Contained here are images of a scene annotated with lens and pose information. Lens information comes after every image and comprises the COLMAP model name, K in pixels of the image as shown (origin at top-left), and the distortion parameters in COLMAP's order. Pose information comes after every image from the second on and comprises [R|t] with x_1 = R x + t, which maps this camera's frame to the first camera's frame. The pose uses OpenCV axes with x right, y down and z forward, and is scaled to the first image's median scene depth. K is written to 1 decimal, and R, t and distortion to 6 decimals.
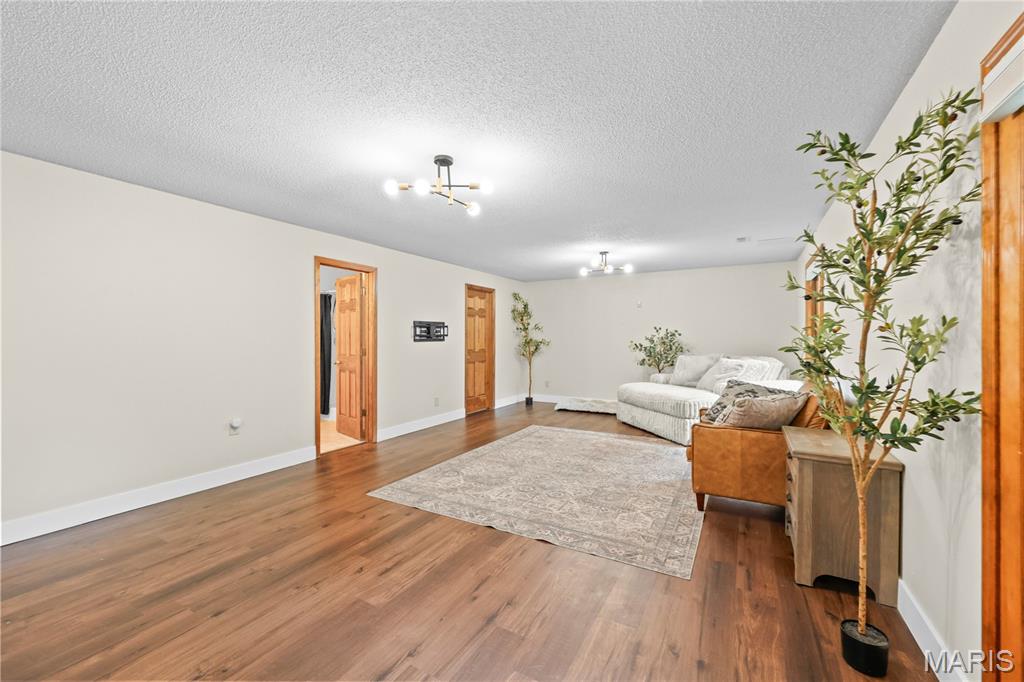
lens RADIAL K [[416.0, 0, 511.0], [0, 416.0, 338.8], [0, 0, 1]] dist [0.000706, -0.000328]
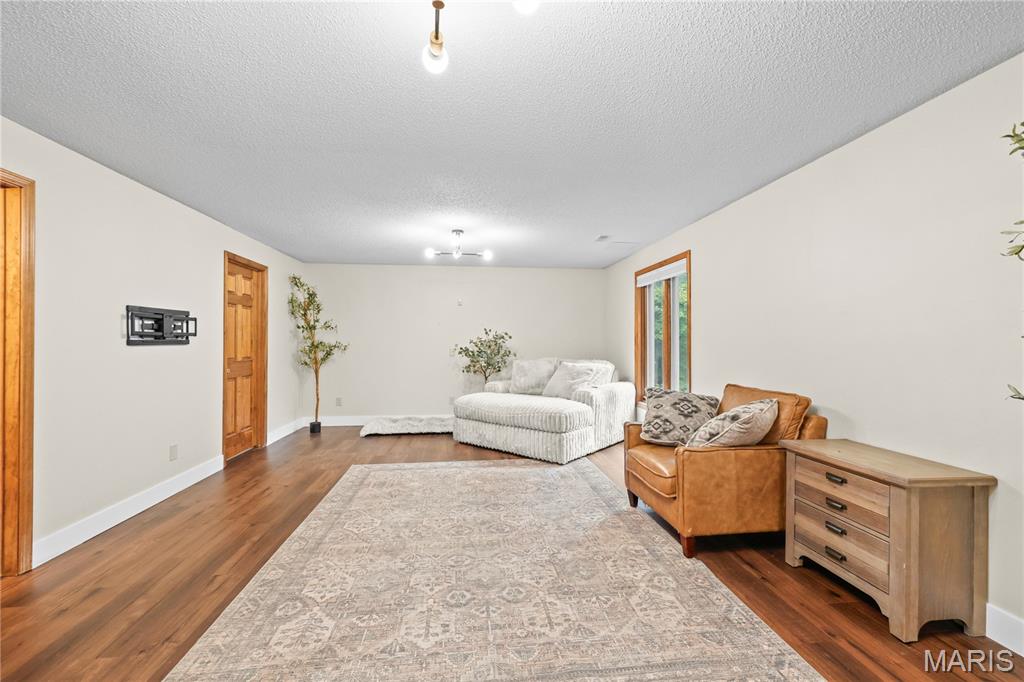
lens RADIAL K [[416.0, 0, 511.1], [0, 416.0, 341.4], [0, 0, 1]] dist [0.000706, -0.000328]
pose [[0.806928, 0.004207, 0.590635, -0.227463], [-0.002560, 0.999990, -0.003626, 0.003652], [-0.590645, 0.001413, 0.806930, 0.441983]]
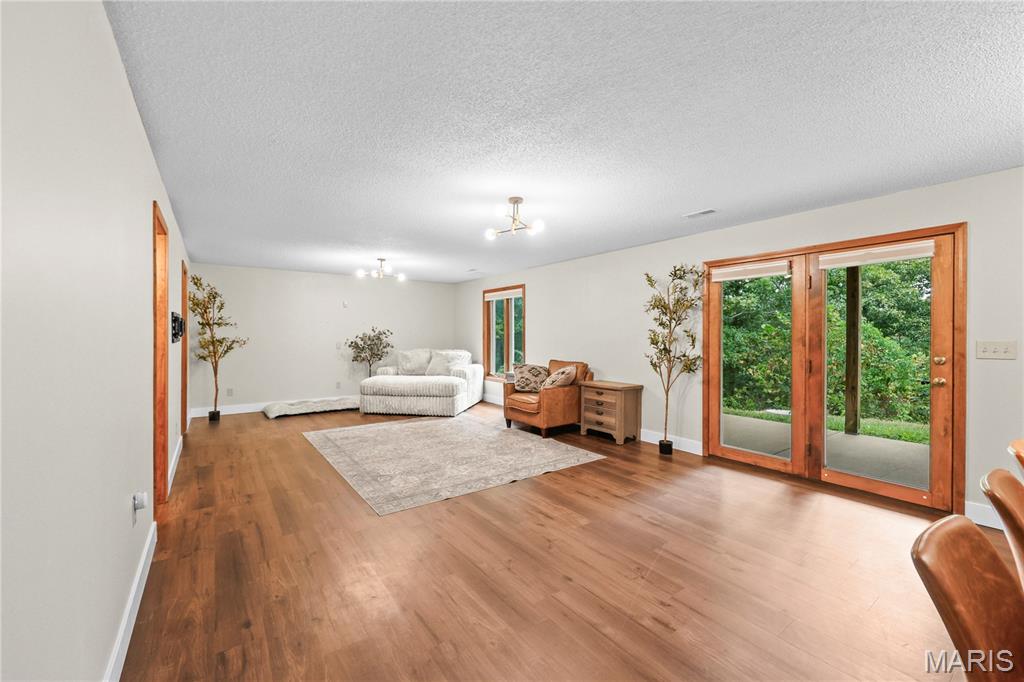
lens RADIAL K [[416.0, 0, 511.2], [0, 416.0, 331.5], [0, 0, 1]] dist [0.000706, -0.000328]
pose [[0.411397, 0.009110, 0.911411, -0.919797], [-0.002185, 0.999957, -0.009009, -0.009951], [-0.911454, 0.001715, 0.411399, 0.333052]]
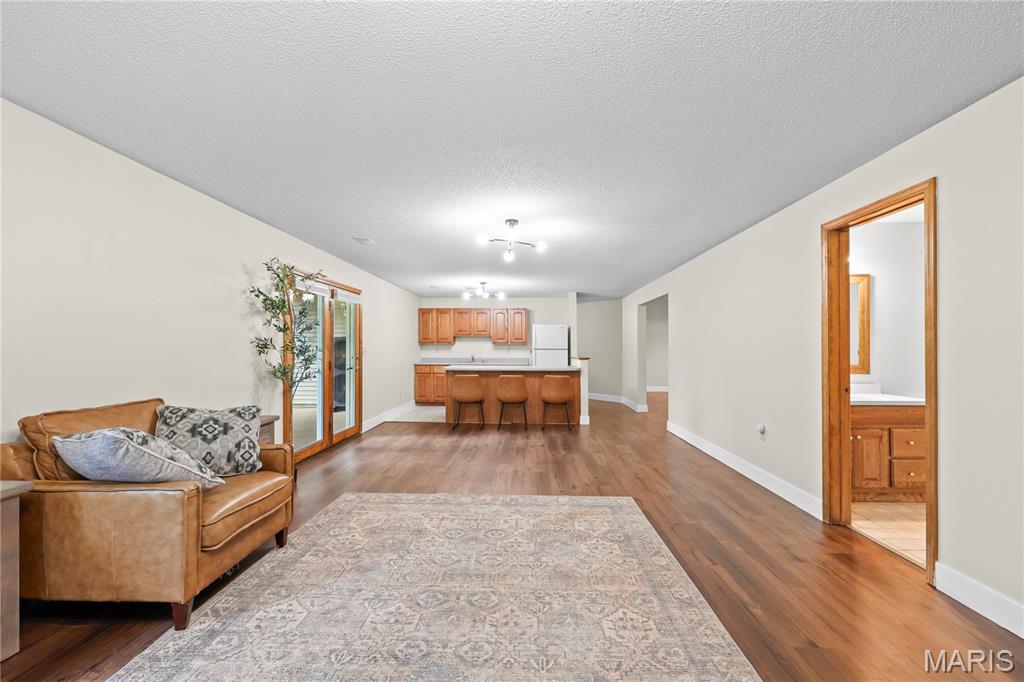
lens RADIAL K [[416.0, 0, 513.9], [0, 416.0, 347.2], [0, 0, 1]] dist [0.000706, -0.000328]
pose [[-0.885293, -0.001752, -0.465030, 0.342055], [-0.000111, 0.999994, -0.003555, 0.005884], [0.465034, -0.003096, -0.885288, 1.564356]]
